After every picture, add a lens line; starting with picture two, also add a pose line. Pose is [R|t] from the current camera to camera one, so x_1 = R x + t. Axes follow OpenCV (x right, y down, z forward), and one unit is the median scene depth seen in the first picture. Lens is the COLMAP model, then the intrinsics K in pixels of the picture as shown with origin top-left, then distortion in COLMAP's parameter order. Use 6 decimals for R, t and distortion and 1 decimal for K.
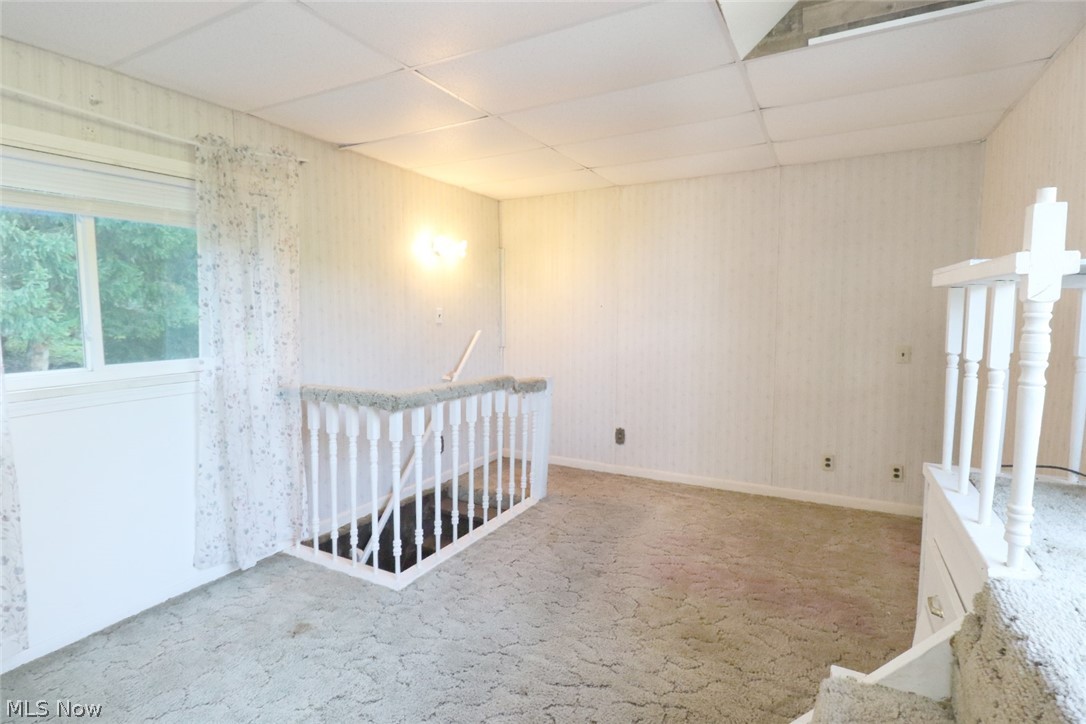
lens RADIAL K [[524.2, 0, 557.7], [0, 524.2, 363.2], [0, 0, 1]] dist [0.001075, -0.015149]
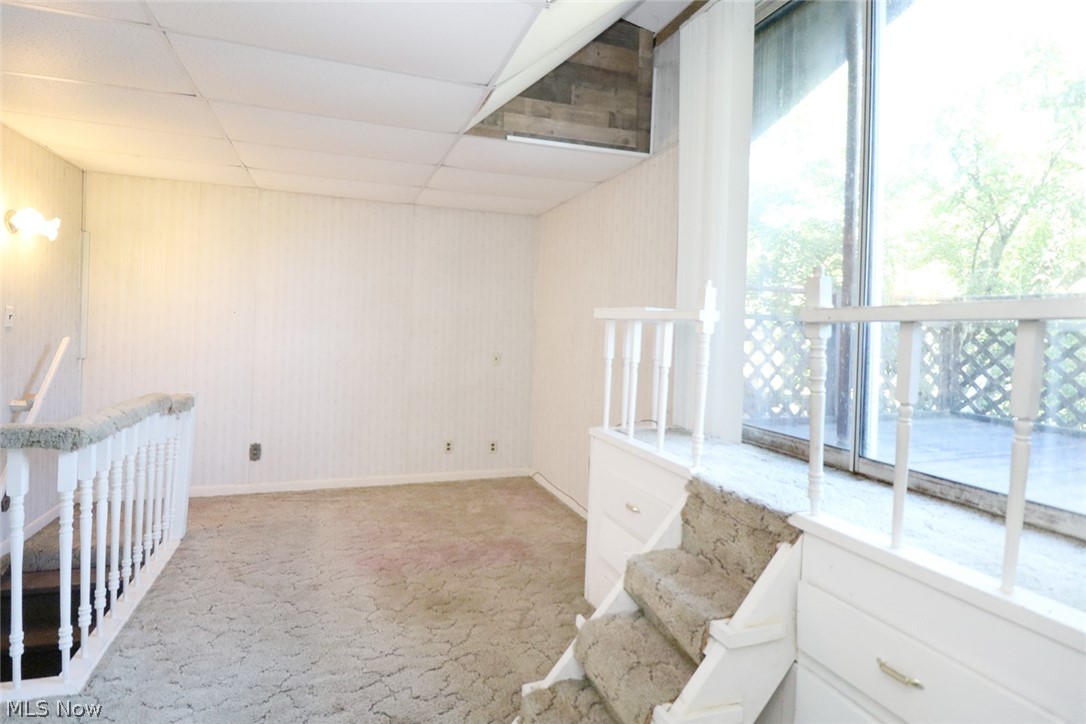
lens RADIAL K [[536.9, 0, 486.9], [0, 536.9, 344.4], [0, 0, 1]] dist [0.002136, -0.017348]
pose [[0.695123, 0.000206, 0.718891, -0.399850], [0.032108, 0.998993, -0.031333, -0.012530], [-0.718173, 0.044863, 0.694416, 0.044684]]
